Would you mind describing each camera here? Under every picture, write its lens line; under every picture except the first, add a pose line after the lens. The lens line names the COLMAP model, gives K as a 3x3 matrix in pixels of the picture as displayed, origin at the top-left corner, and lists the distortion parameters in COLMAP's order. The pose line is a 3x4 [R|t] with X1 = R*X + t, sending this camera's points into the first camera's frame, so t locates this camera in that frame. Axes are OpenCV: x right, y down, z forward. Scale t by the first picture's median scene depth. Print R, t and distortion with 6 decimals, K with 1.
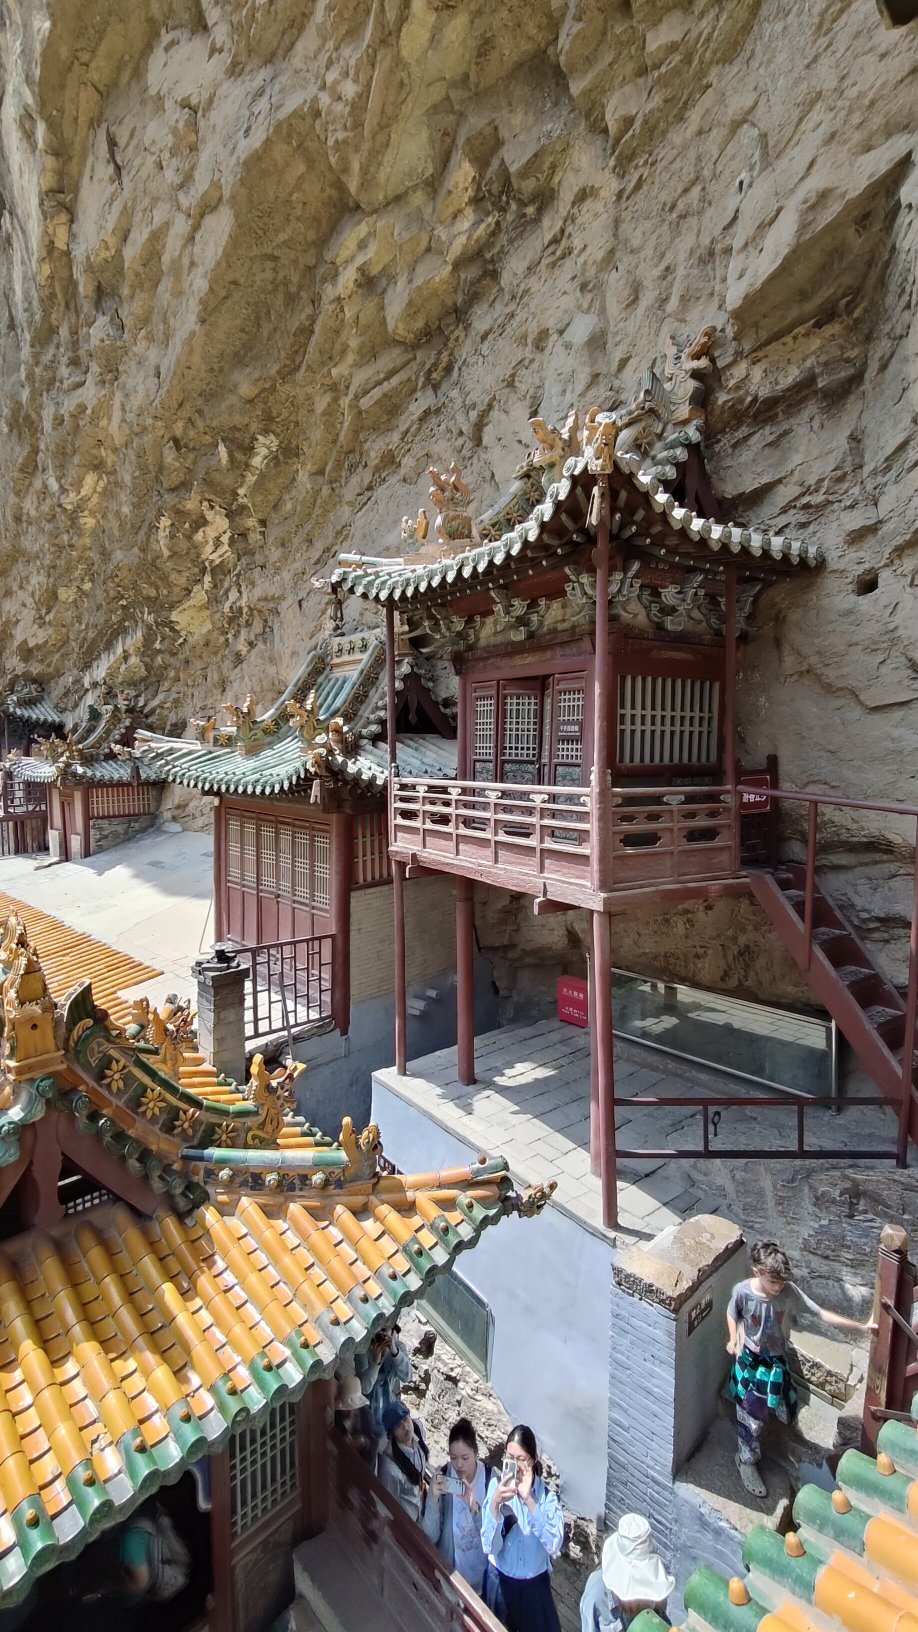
lens RADIAL K [[771.0, 0, 475.3], [0, 771.0, 829.2], [0, 0, 1]] dist [0.001877, 0.000253]
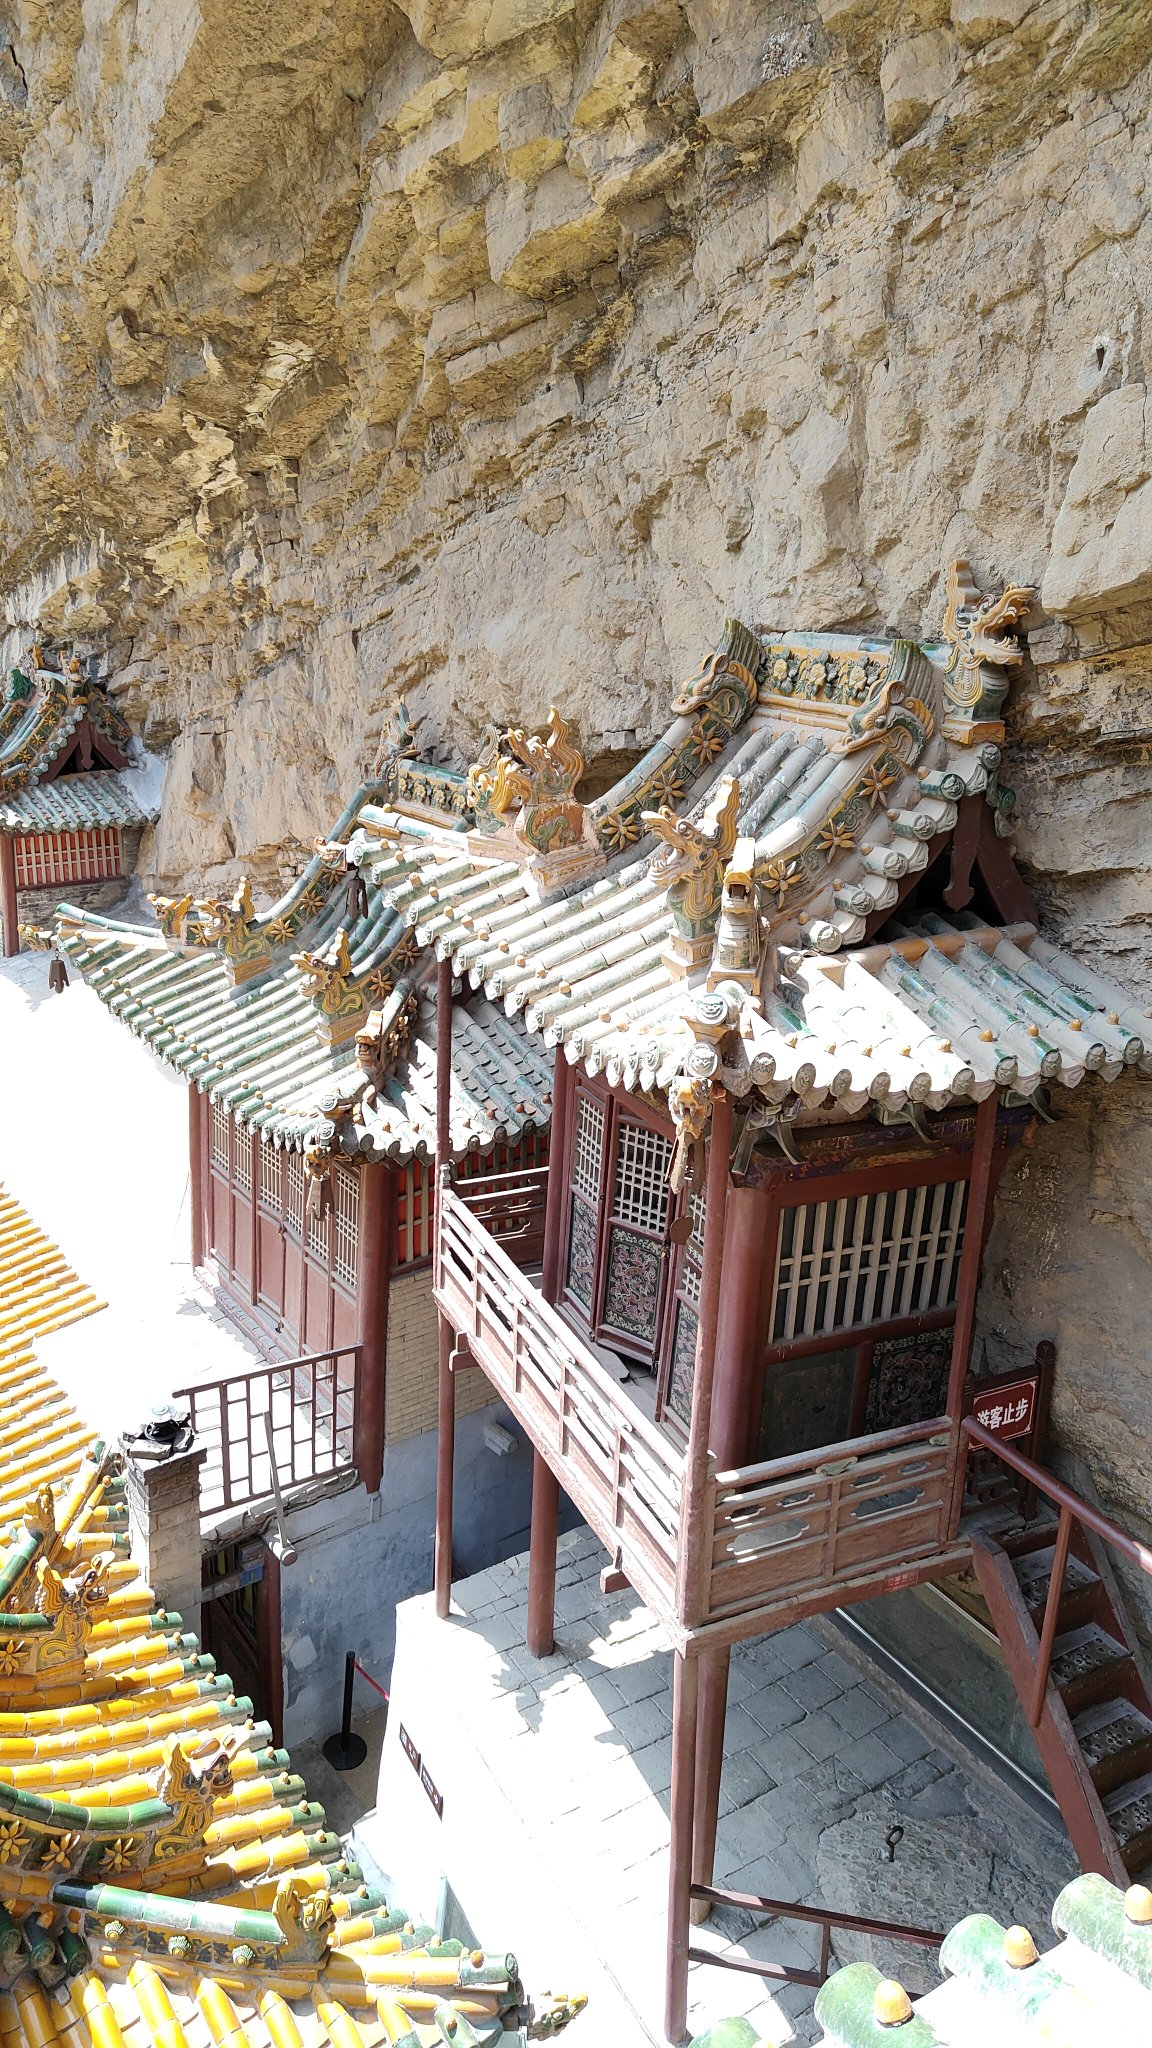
lens RADIAL K [[1447.3, 0, 582.7], [0, 1447.3, 1044.7], [0, 0, 1]] dist [0.016613, -0.011726]
pose [[0.990057, 0.088321, -0.109487, 0.094675], [-0.062126, 0.972839, 0.222991, -0.361042], [0.126208, -0.213972, 0.968652, -0.030724]]
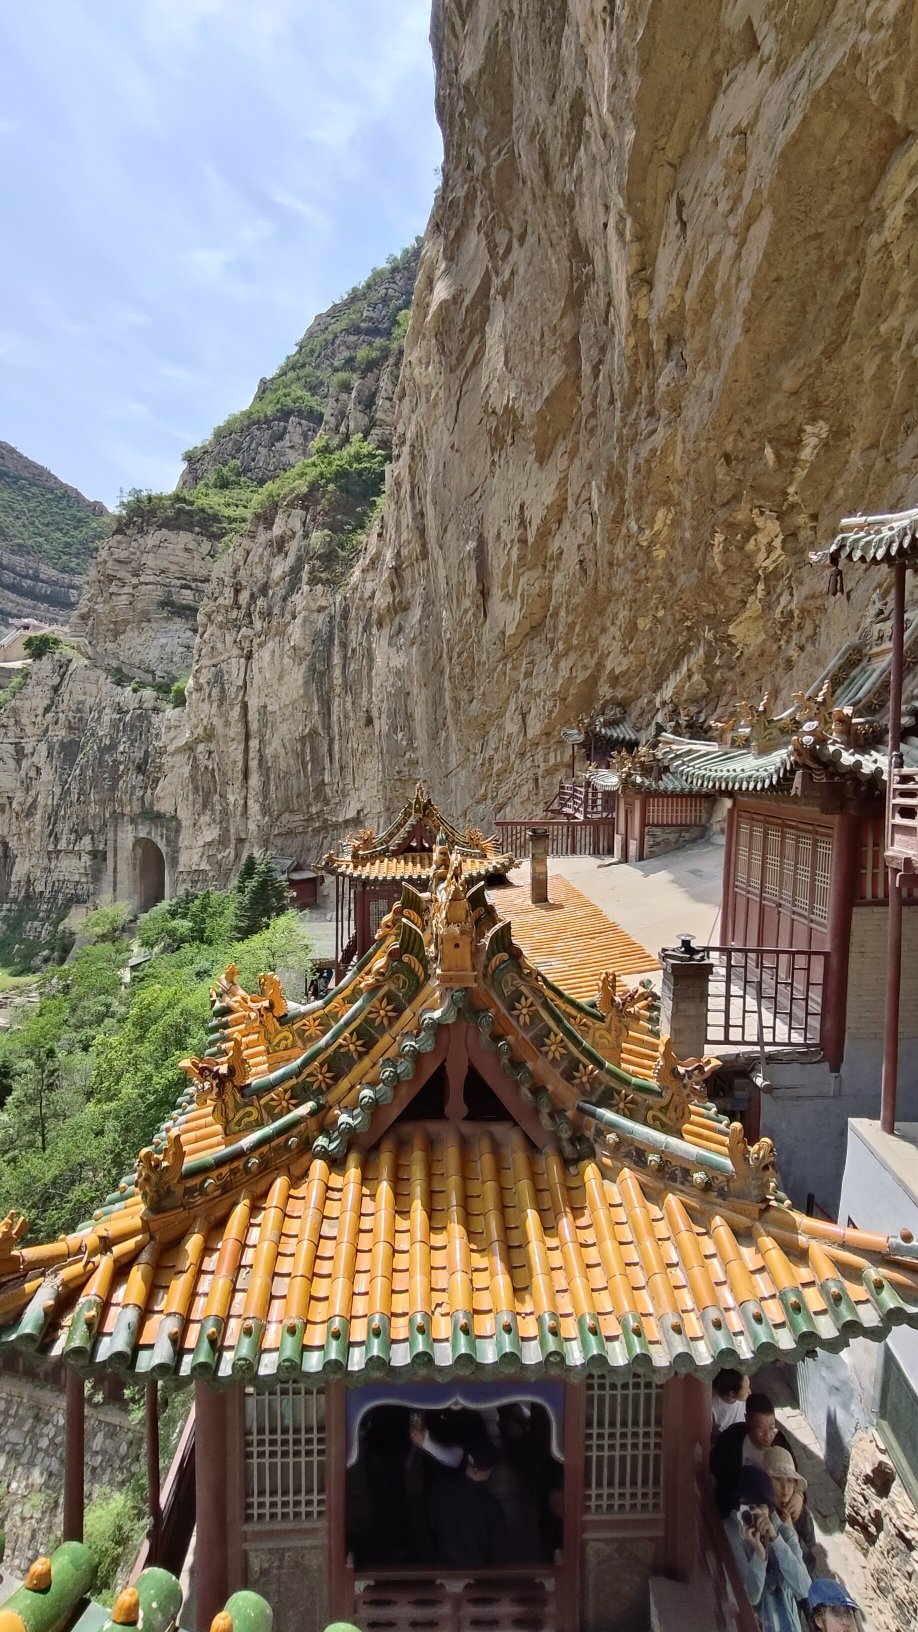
lens RADIAL K [[774.6, 0, 441.3], [0, 774.6, 805.4], [0, 0, 1]] dist [0.003543, -0.000058]
pose [[0.715186, 0.041901, -0.697677, 0.111885], [-0.088265, 0.995624, -0.030684, 0.035852], [0.693339, 0.083525, 0.715755, 0.047213]]
